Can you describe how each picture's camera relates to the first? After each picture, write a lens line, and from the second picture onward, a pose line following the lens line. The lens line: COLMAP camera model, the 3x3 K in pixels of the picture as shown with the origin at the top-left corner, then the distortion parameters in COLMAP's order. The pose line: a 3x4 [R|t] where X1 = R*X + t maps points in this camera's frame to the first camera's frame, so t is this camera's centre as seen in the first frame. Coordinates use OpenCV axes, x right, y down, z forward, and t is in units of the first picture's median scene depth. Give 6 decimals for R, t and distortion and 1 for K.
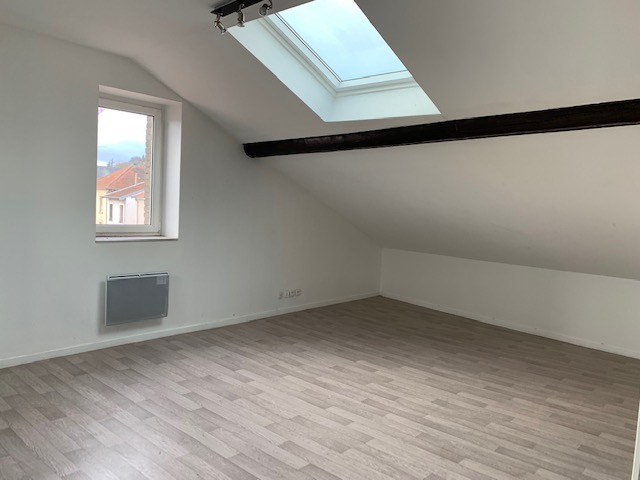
lens RADIAL K [[489.2, 0, 320.1], [0, 489.2, 239.7], [0, 0, 1]] dist [0.003268, -0.014067]
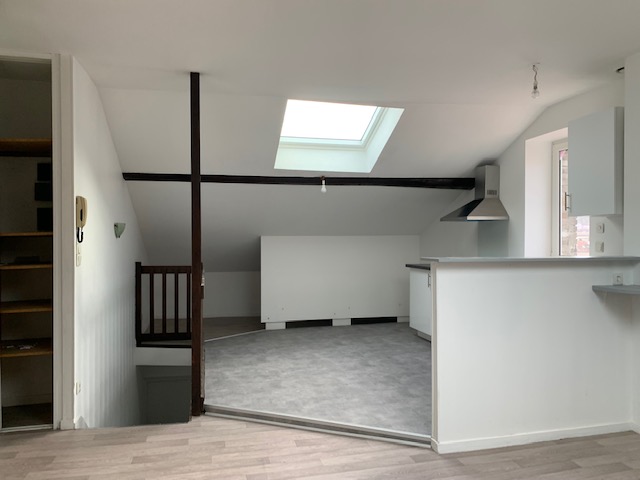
lens RADIAL K [[489.2, 0, 320.3], [0, 489.2, 238.6], [0, 0, 1]] dist [0.003268, -0.014067]
pose [[0.560074, -0.047918, 0.827056, -0.422714], [0.082806, 0.996564, 0.001664, -0.028427], [-0.824294, 0.067554, 0.562117, 0.439520]]
